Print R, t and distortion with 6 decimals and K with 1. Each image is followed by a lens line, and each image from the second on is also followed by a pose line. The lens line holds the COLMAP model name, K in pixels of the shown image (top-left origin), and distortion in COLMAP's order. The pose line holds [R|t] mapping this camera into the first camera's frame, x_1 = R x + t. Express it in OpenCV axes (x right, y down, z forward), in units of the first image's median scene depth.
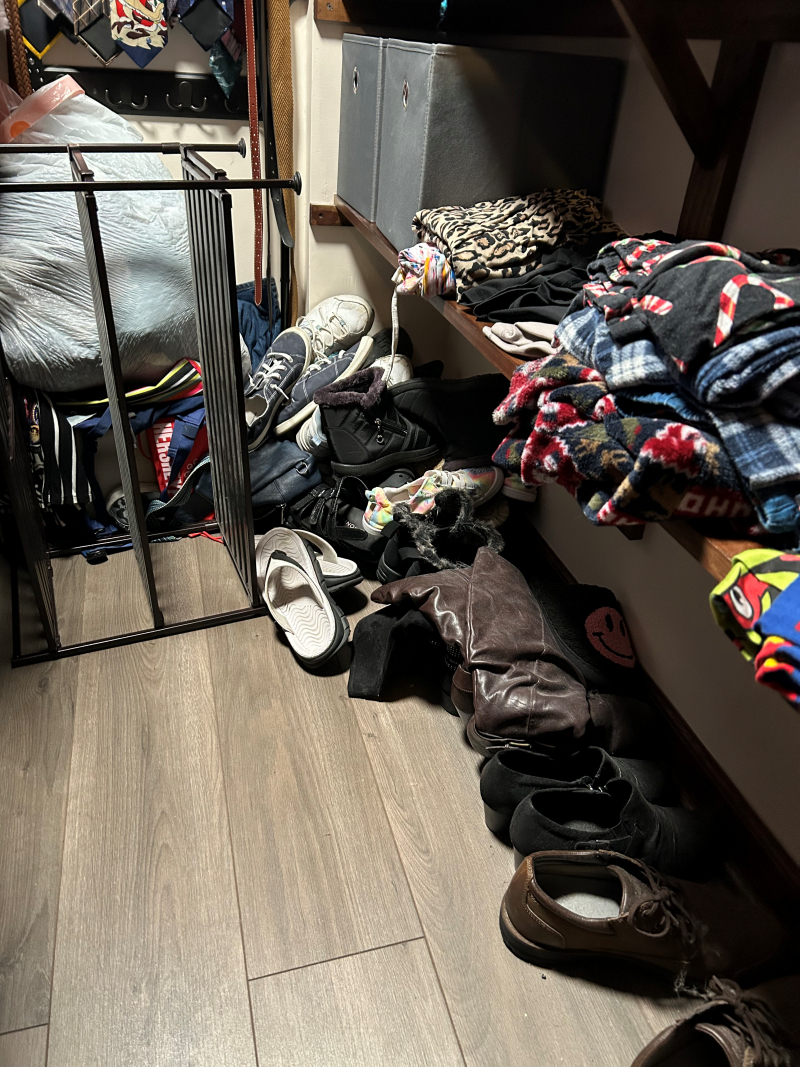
lens RADIAL K [[791.2, 0, 397.1], [0, 791.2, 535.5], [0, 0, 1]] dist [0.009667, -0.016369]
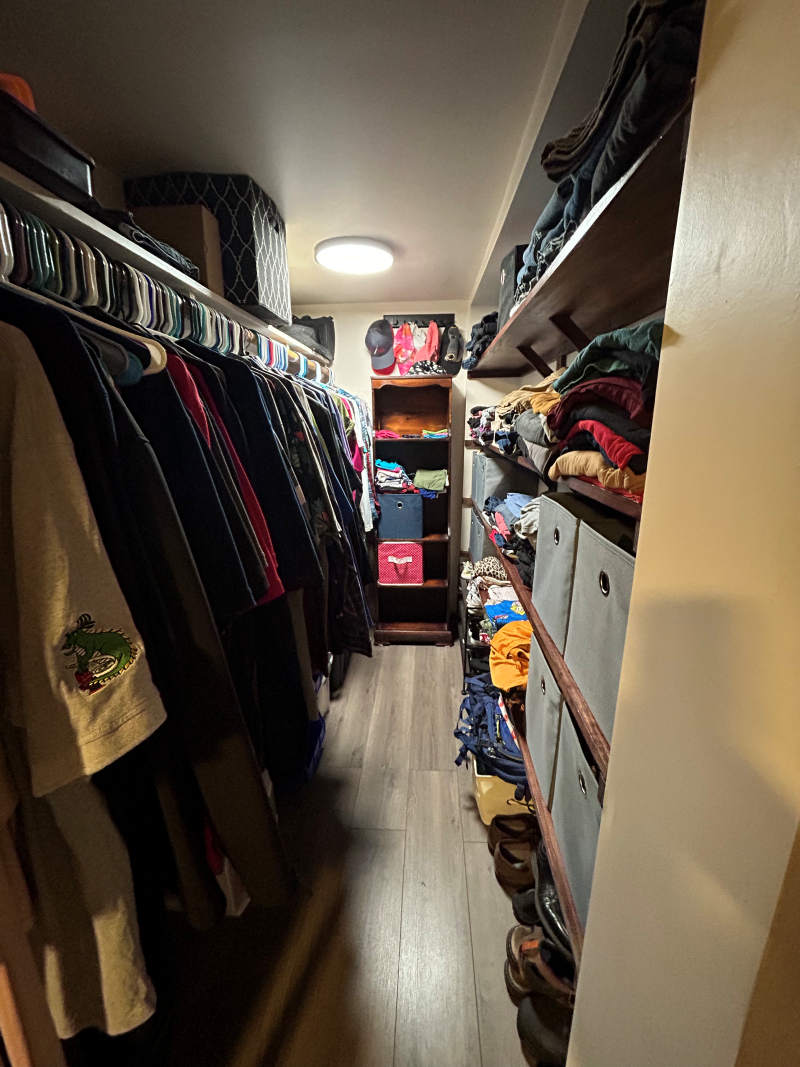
lens RADIAL K [[426.6, 0, 400.9], [0, 426.6, 523.0], [0, 0, 1]] dist [-0.005214, 0.000733]
pose [[0.942947, 0.016386, -0.332539, 0.367034], [-0.120634, 0.947736, -0.295371, 0.026537], [0.310319, 0.318635, 0.895642, -1.045651]]
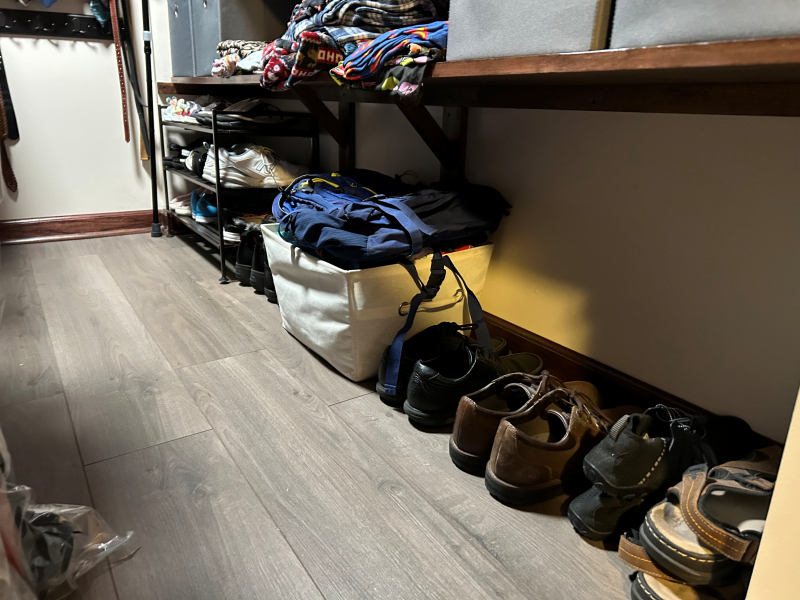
lens RADIAL K [[593.2, 0, 406.2], [0, 593.2, 298.1], [0, 0, 1]] dist [0.009667, -0.016369]
pose [[0.949398, -0.127878, 0.286862, -0.037071], [0.186658, 0.964288, -0.187900, 0.629107], [-0.252590, 0.231937, 0.939363, -0.441926]]
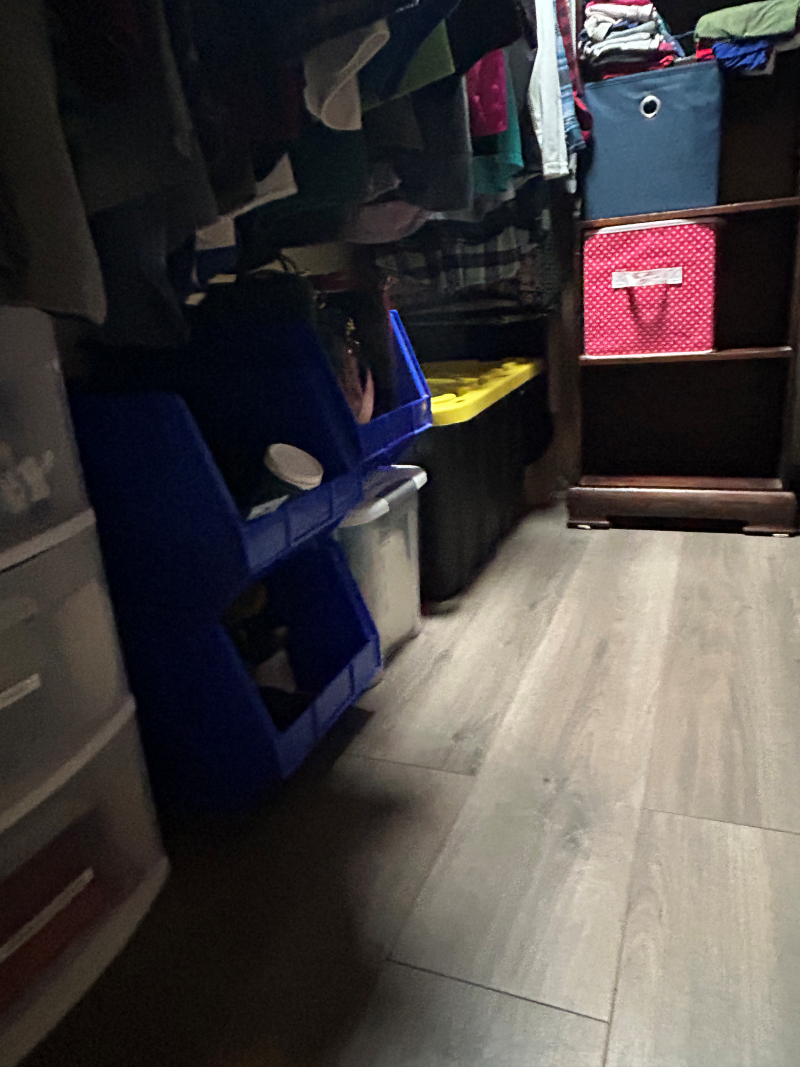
lens RADIAL K [[711.8, 0, 399.0], [0, 711.8, 526.5], [0, 0, 1]] dist [-0.017991, -0.001863]
pose [[0.771948, 0.076588, -0.631055, 0.105555], [-0.226410, 0.960741, -0.160359, 0.345875], [0.593999, 0.266666, 0.758983, -0.014454]]
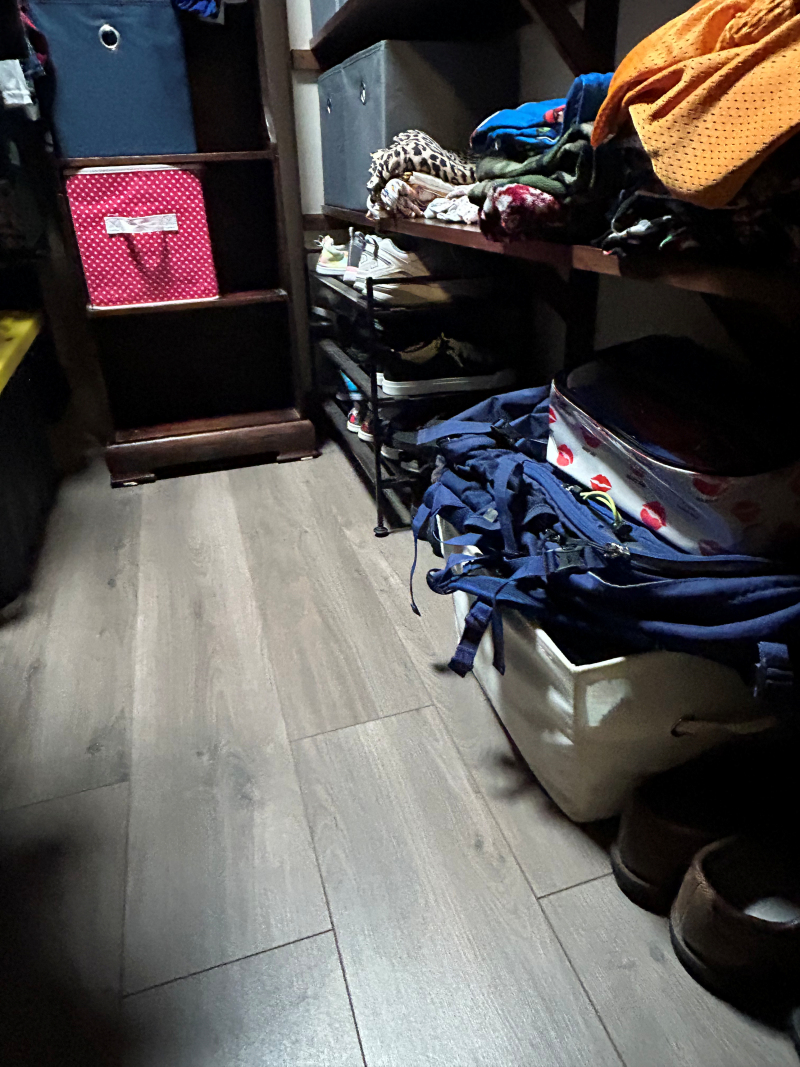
lens RADIAL K [[711.8, 0, 407.0], [0, 711.8, 527.0], [0, 0, 1]] dist [-0.017991, -0.001863]
pose [[0.995735, -0.091826, -0.008956, 0.024084], [0.090601, 0.991526, -0.093097, 0.286836], [0.017429, 0.091888, 0.995617, -0.091106]]
